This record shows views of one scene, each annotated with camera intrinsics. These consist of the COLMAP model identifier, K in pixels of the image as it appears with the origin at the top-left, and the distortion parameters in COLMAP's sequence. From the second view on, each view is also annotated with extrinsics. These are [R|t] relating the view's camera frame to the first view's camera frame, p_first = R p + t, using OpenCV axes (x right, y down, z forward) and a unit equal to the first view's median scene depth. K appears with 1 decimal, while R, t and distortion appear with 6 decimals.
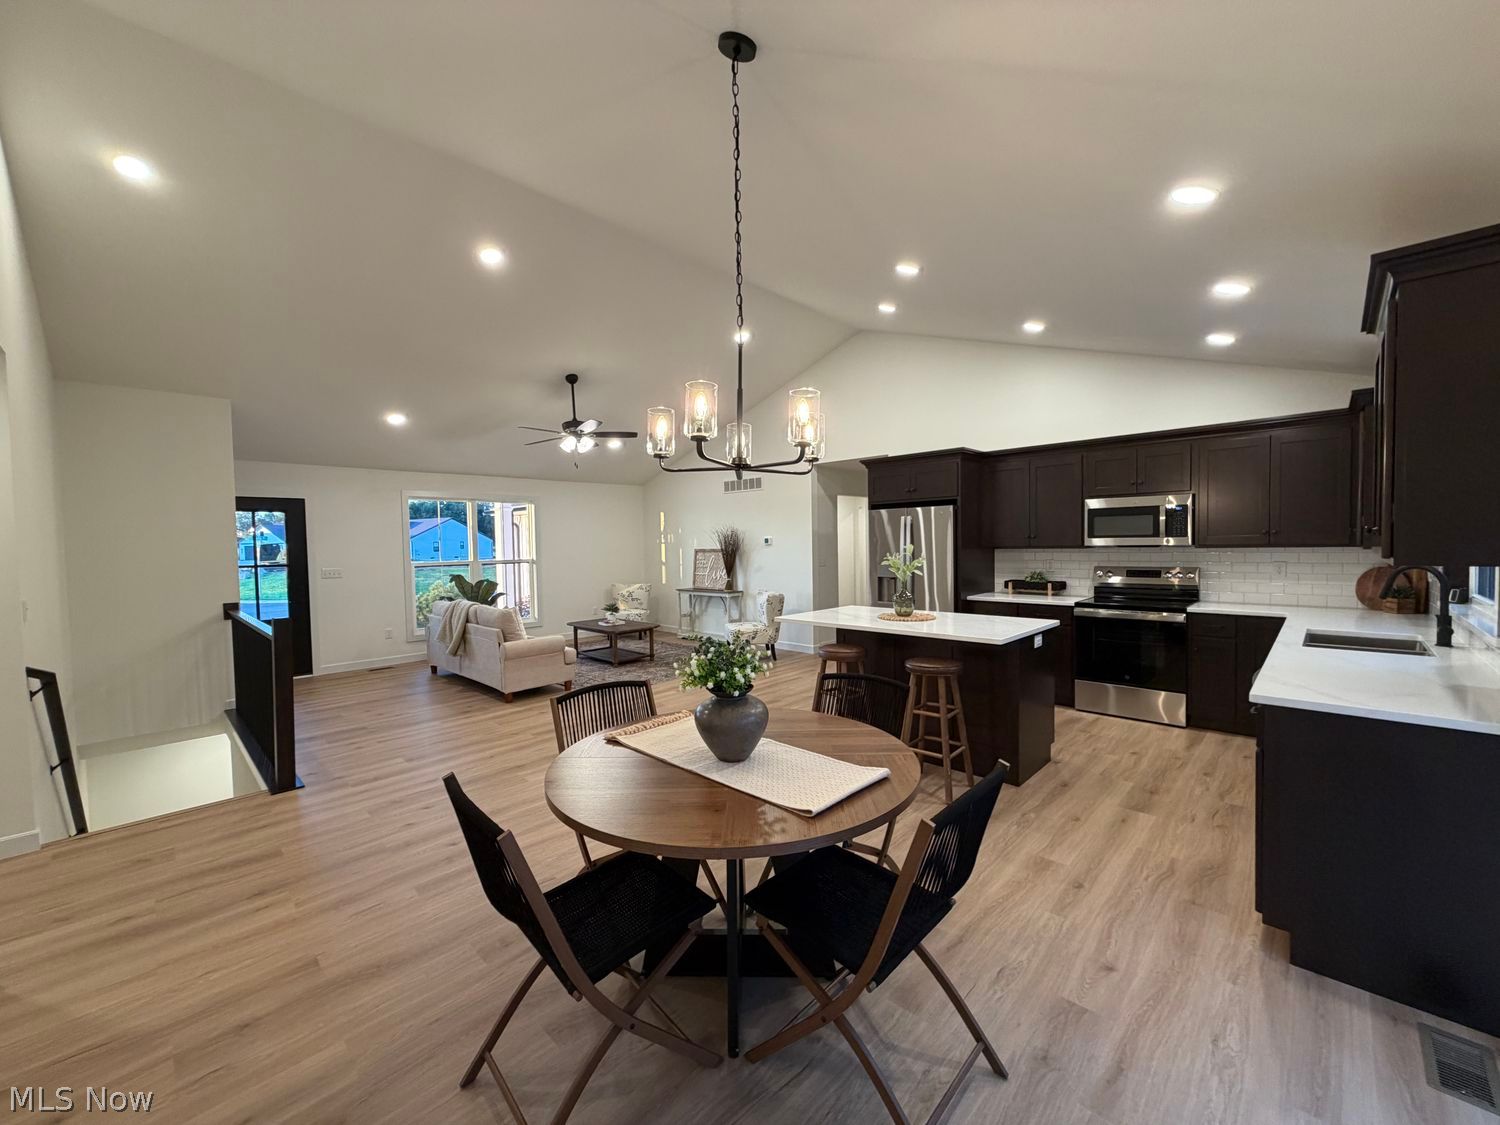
lens RADIAL K [[604.5, 0, 750.0], [0, 604.5, 562.5], [0, 0, 1]] dist [0.001162, 0.000145]
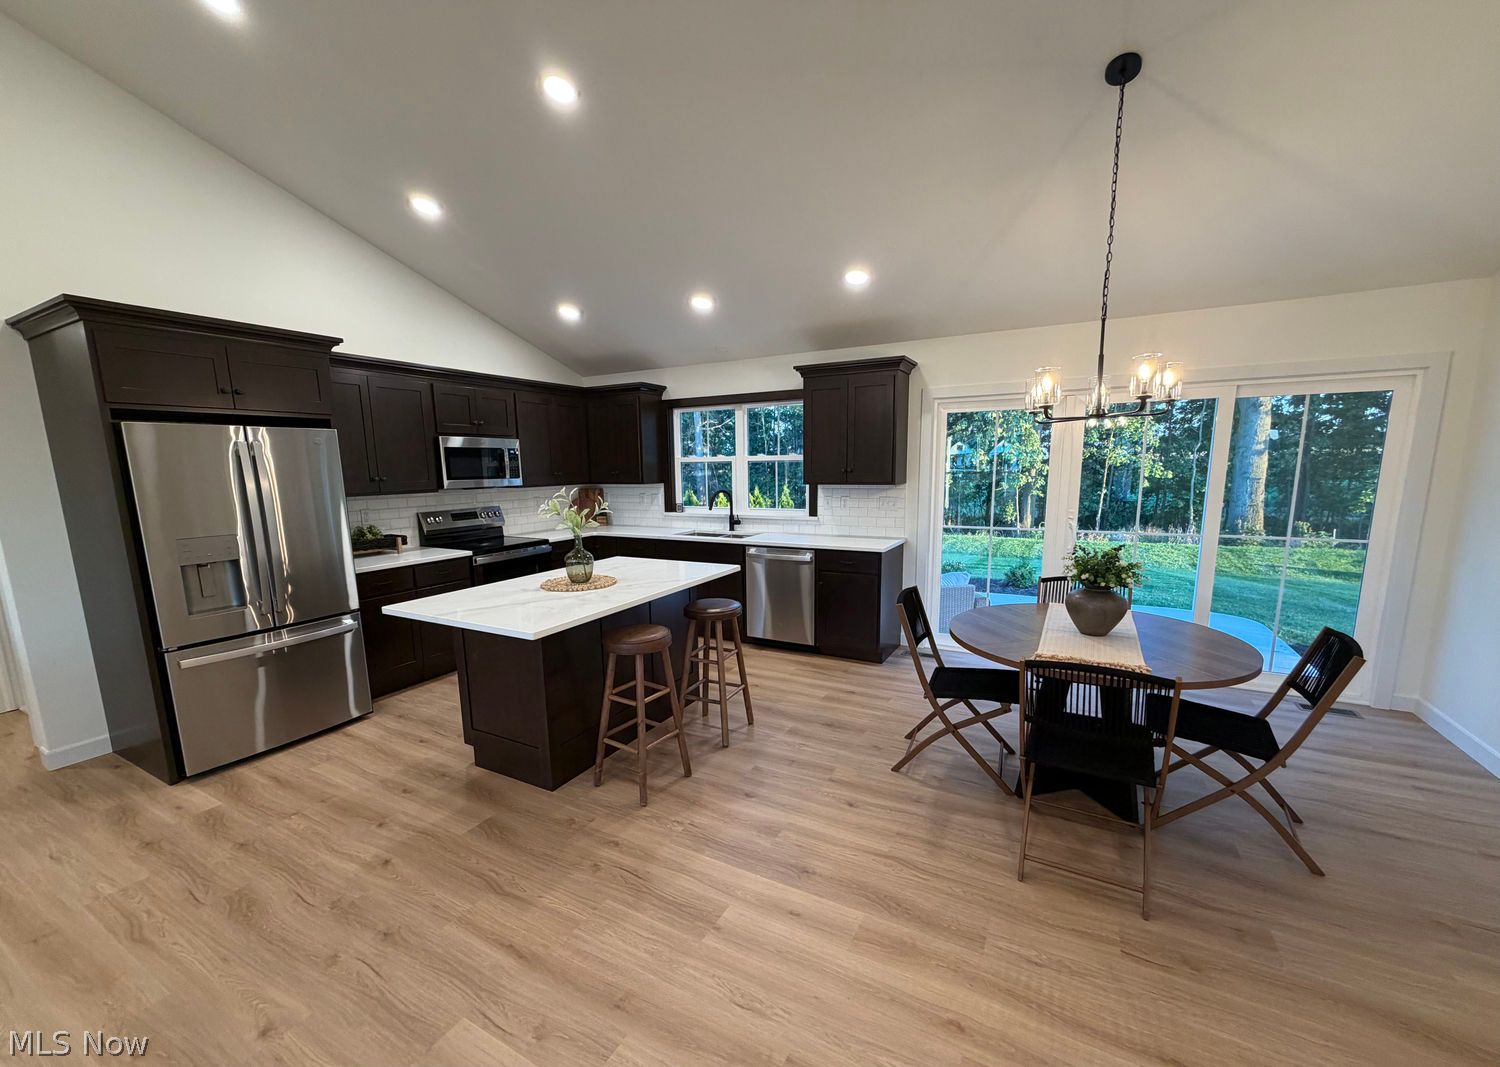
lens RADIAL K [[600.5, 0, 748.9], [0, 600.5, 568.0], [0, 0, 1]] dist [0.000029, -0.000023]
pose [[-0.252279, -0.143789, 0.956912, -0.525188], [0.053674, 0.985296, 0.162205, -0.039971], [-0.966165, 0.092283, -0.240852, 0.975700]]
